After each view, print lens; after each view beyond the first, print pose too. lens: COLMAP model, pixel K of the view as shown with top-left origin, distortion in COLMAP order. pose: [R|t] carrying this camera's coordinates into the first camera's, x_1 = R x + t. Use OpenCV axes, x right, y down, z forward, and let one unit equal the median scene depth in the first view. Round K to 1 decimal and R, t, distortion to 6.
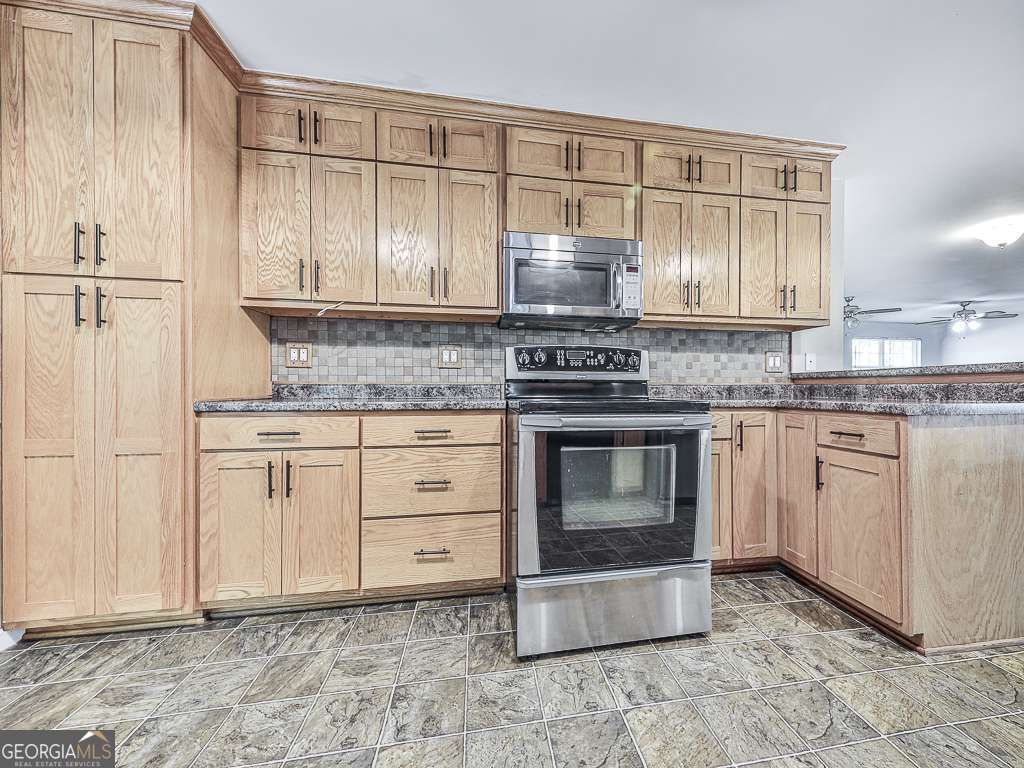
lens RADIAL K [[435.6, 0, 513.3], [0, 435.6, 387.4], [0, 0, 1]] dist [0.003727, 0.000084]
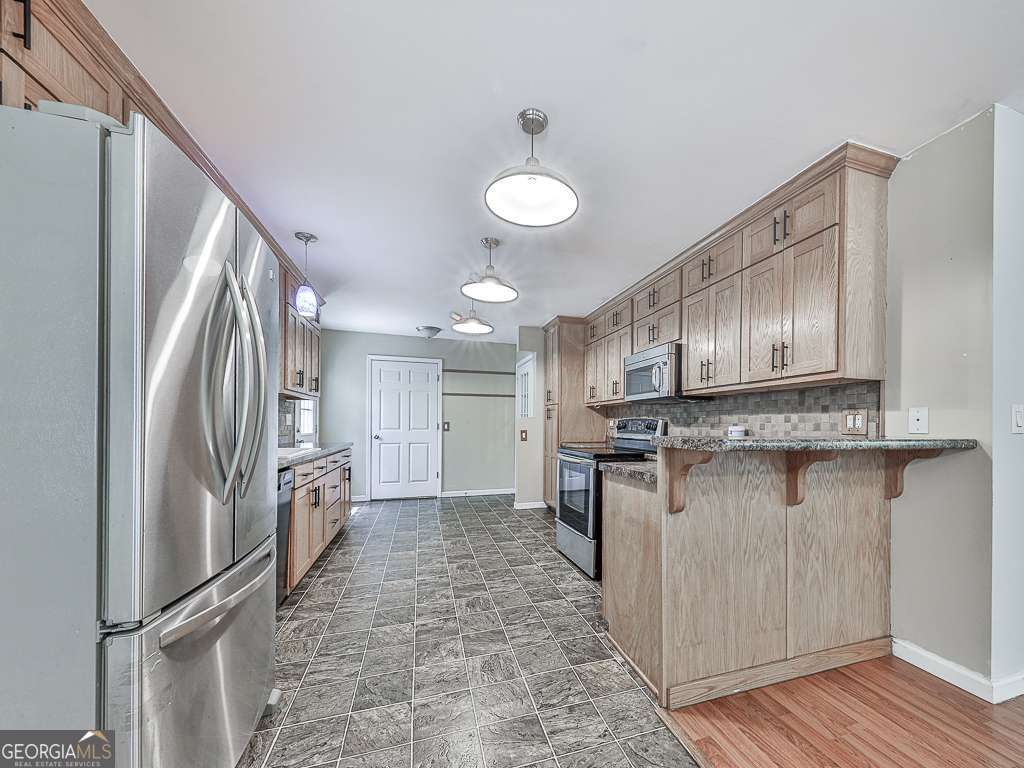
lens RADIAL K [[435.6, 0, 513.5], [0, 435.6, 385.6], [0, 0, 1]] dist [0.003727, 0.000084]
pose [[0.018266, -0.091795, -0.995610, 1.417844], [0.000305, 0.995777, -0.091805, -0.052263], [0.999833, 0.001373, 0.018217, 0.383638]]
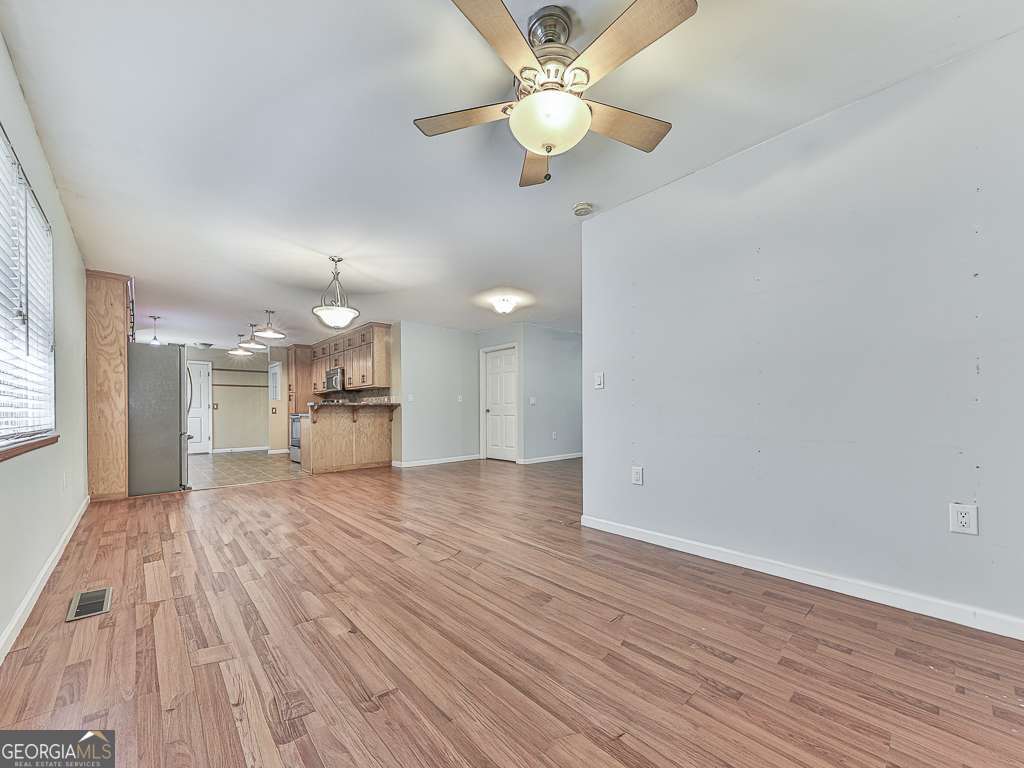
lens RADIAL K [[435.6, 0, 521.2], [0, 435.6, 405.0], [0, 0, 1]] dist [0.003727, 0.000084]
pose [[0.512859, -0.016057, -0.858322, 3.408548], [0.016435, 0.999825, -0.008884, 0.013646], [0.858315, -0.009550, 0.513034, 0.377312]]
